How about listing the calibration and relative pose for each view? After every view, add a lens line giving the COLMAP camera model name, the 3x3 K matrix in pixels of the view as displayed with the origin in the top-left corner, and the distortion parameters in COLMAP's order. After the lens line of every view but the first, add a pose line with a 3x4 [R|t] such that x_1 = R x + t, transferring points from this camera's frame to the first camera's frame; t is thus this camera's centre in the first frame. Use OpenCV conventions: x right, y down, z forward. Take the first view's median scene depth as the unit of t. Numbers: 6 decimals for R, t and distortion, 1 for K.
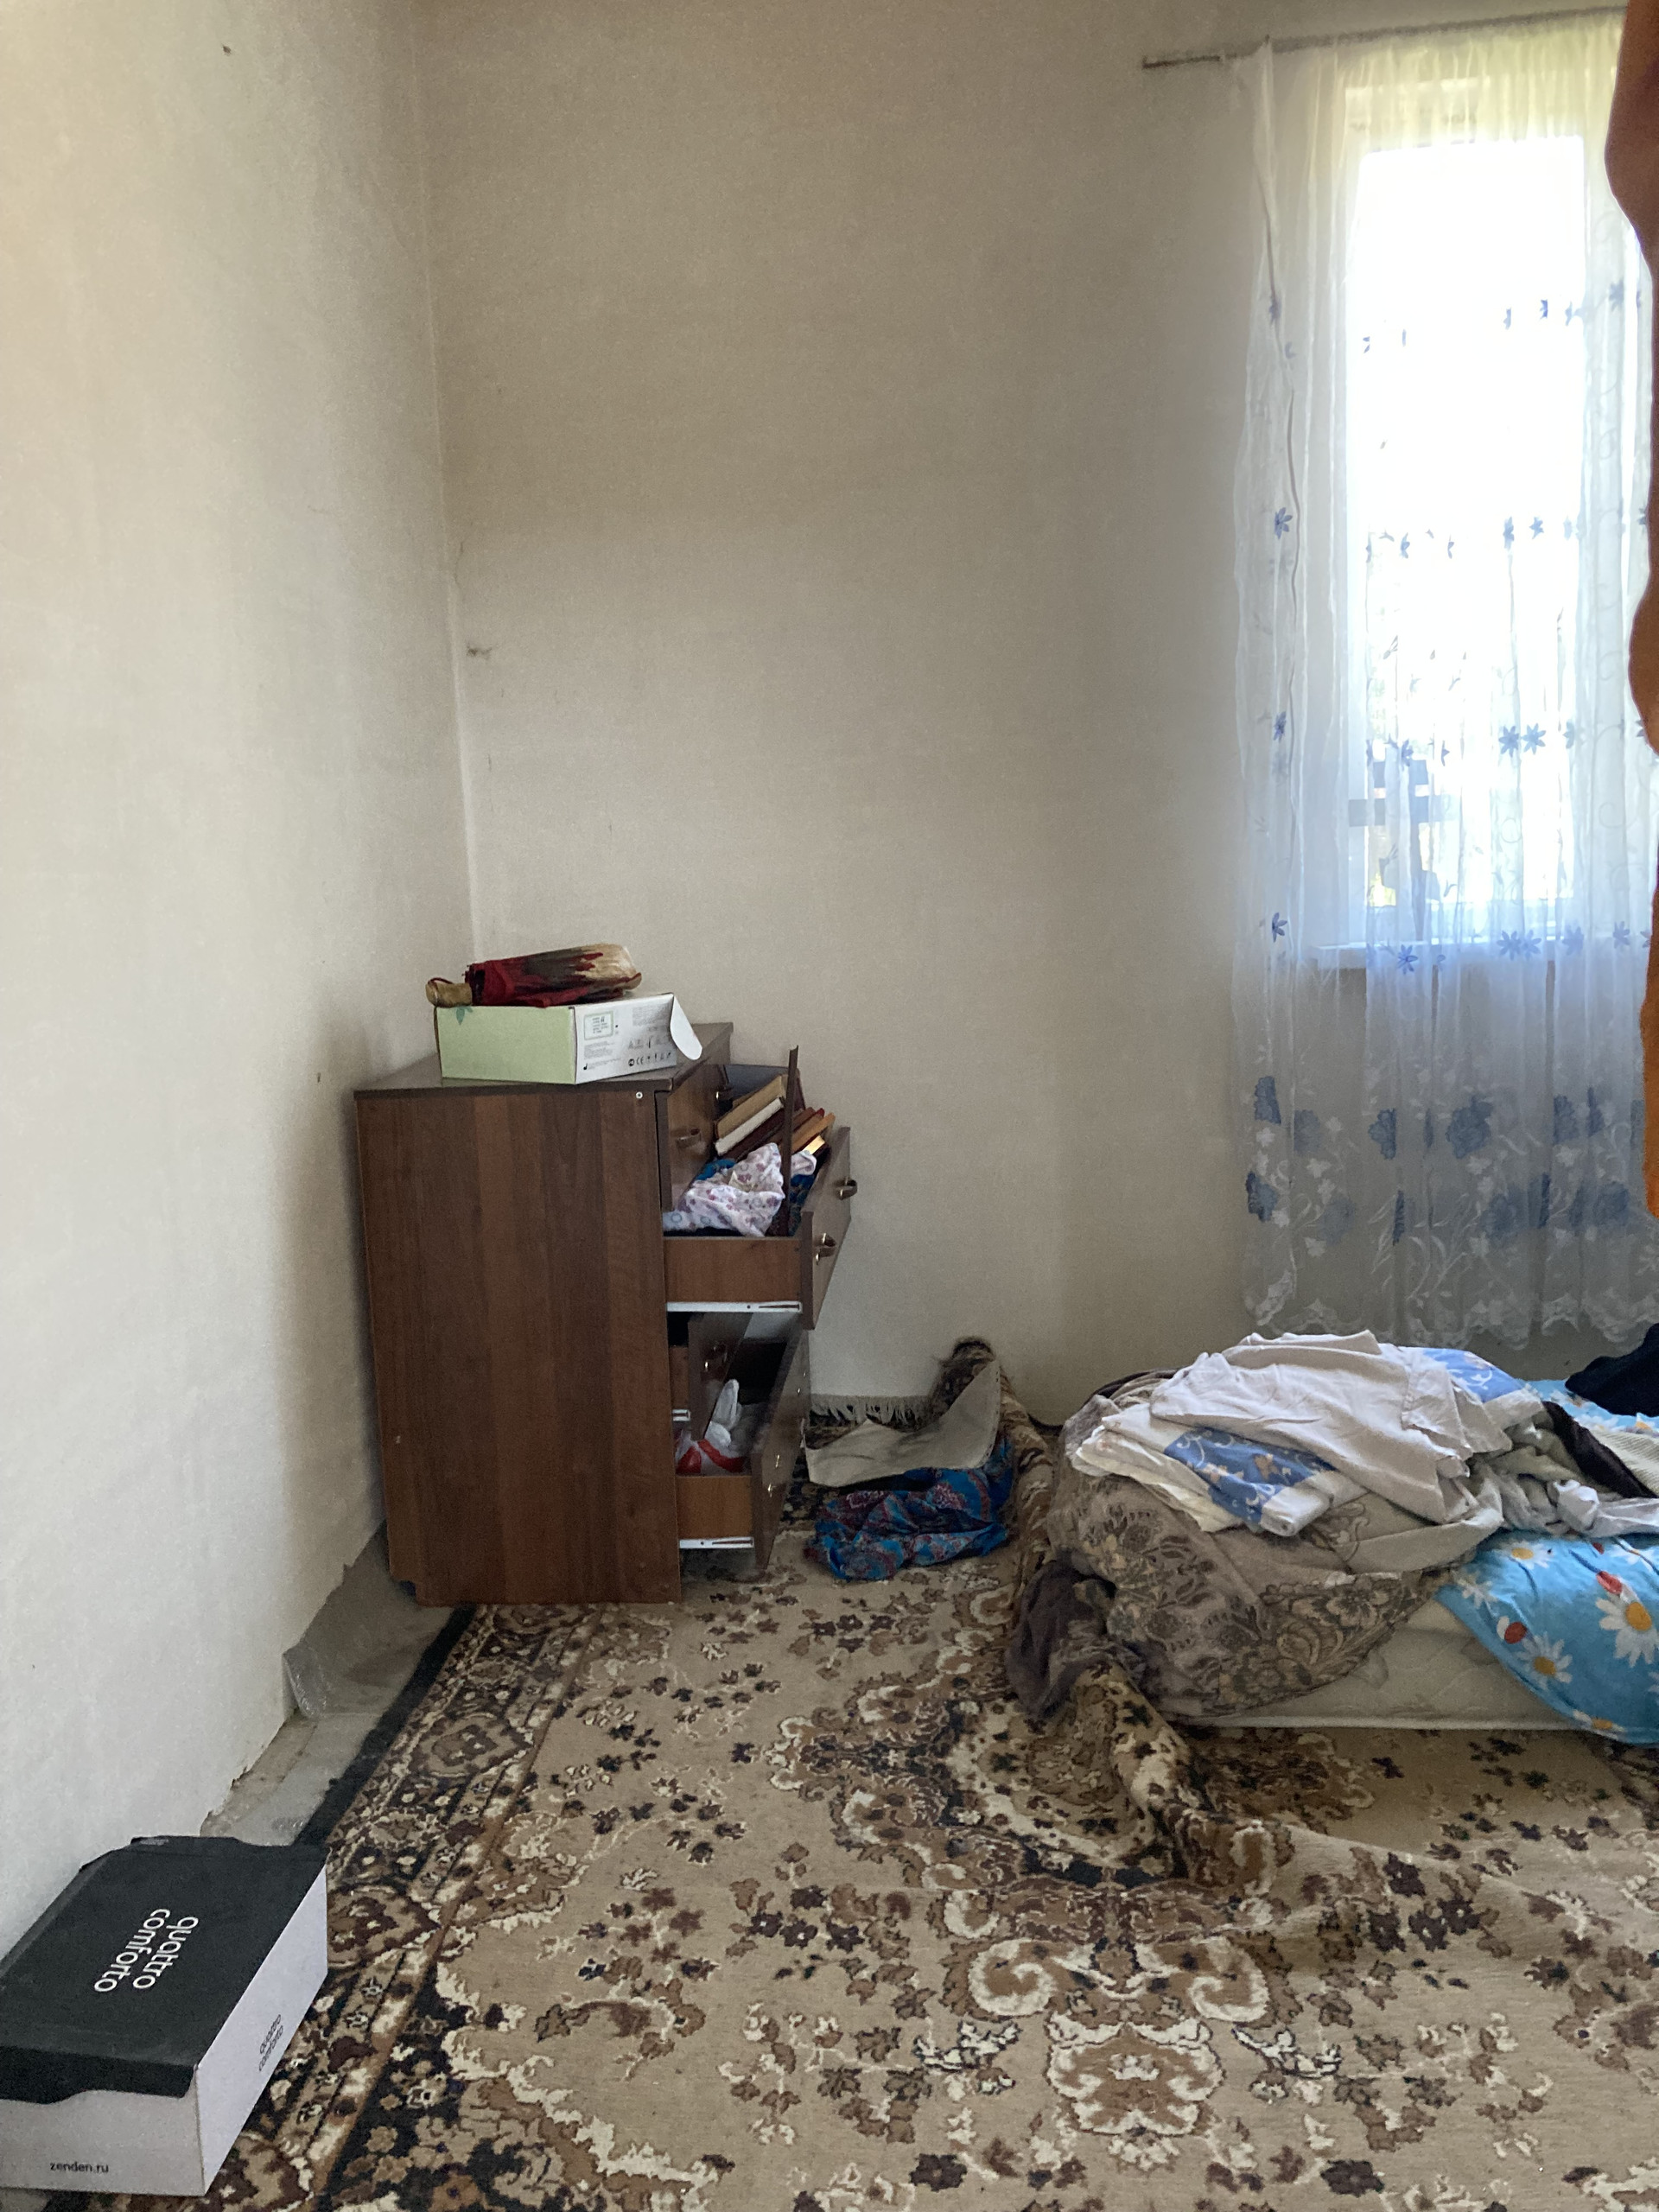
lens RADIAL K [[1798.1, 0, 829.9], [0, 1798.1, 1102.8], [0, 0, 1]] dist [0.026461, -0.021925]
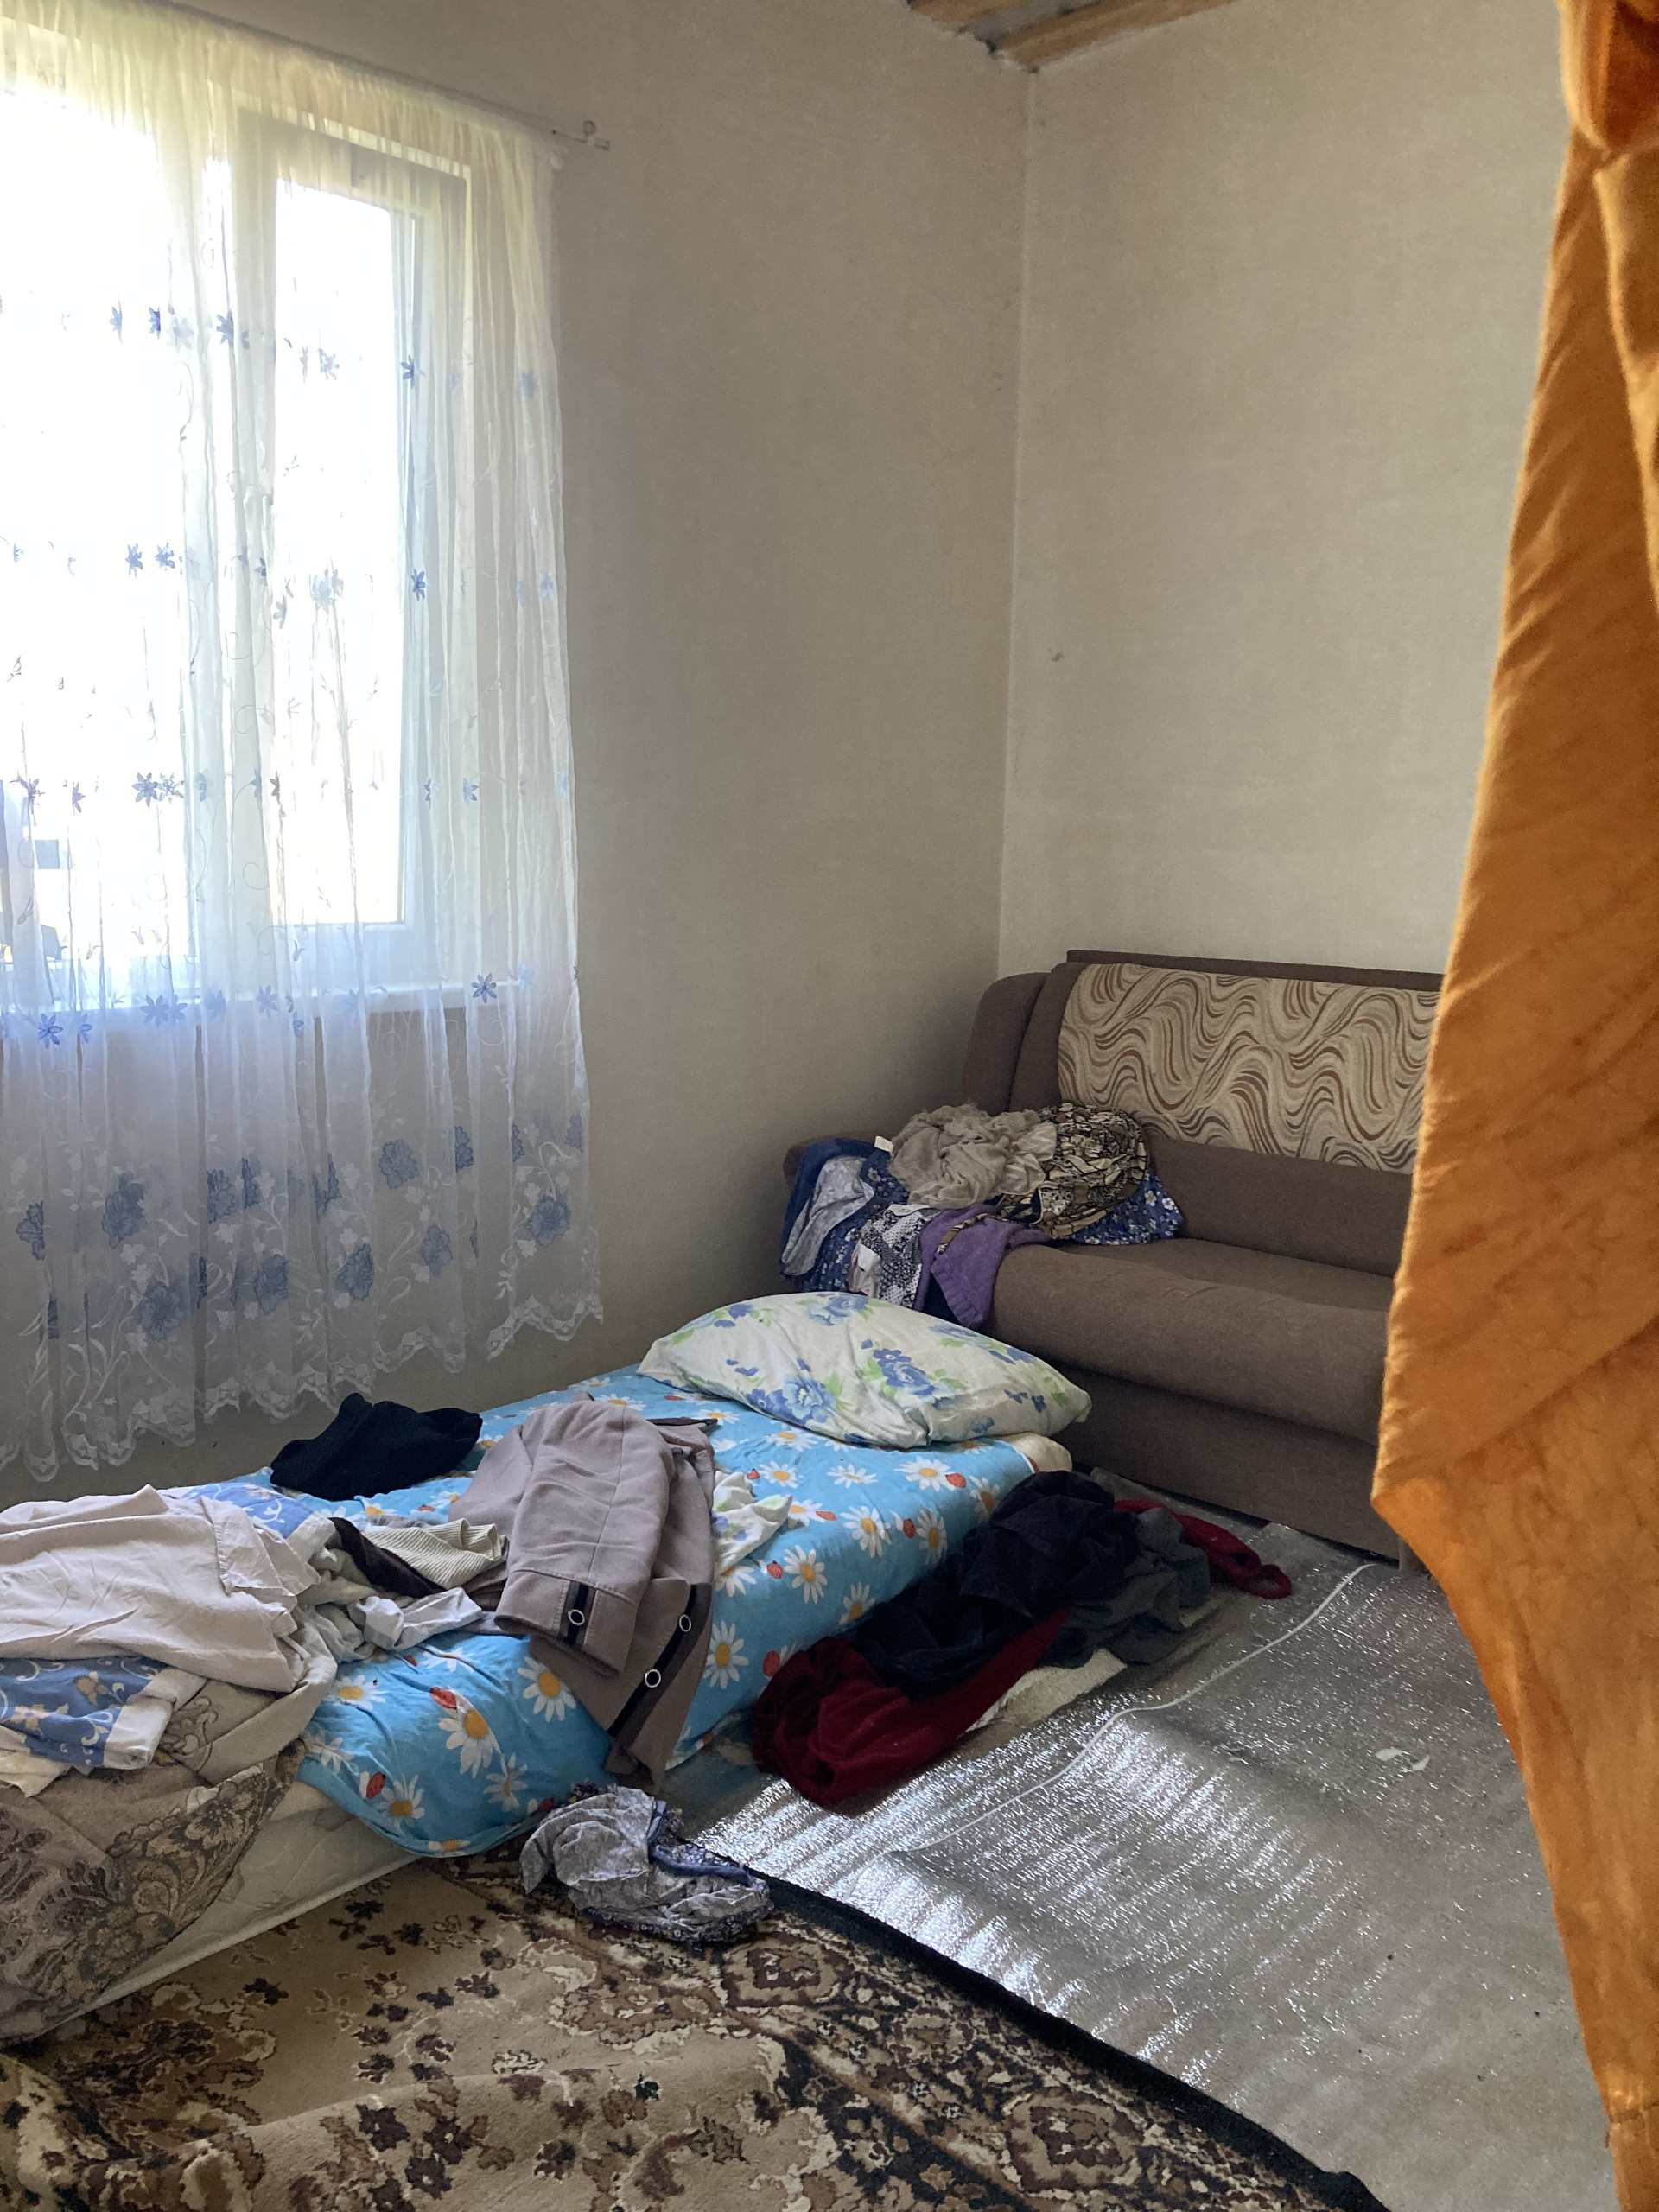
lens RADIAL K [[1798.1, 0, 830.0], [0, 1798.1, 1115.7], [0, 0, 1]] dist [0.026461, -0.021925]
pose [[0.640467, -0.064166, 0.765300, -0.154033], [0.058395, 0.997688, 0.034780, -0.066058], [-0.765762, 0.022414, 0.642733, 0.215254]]
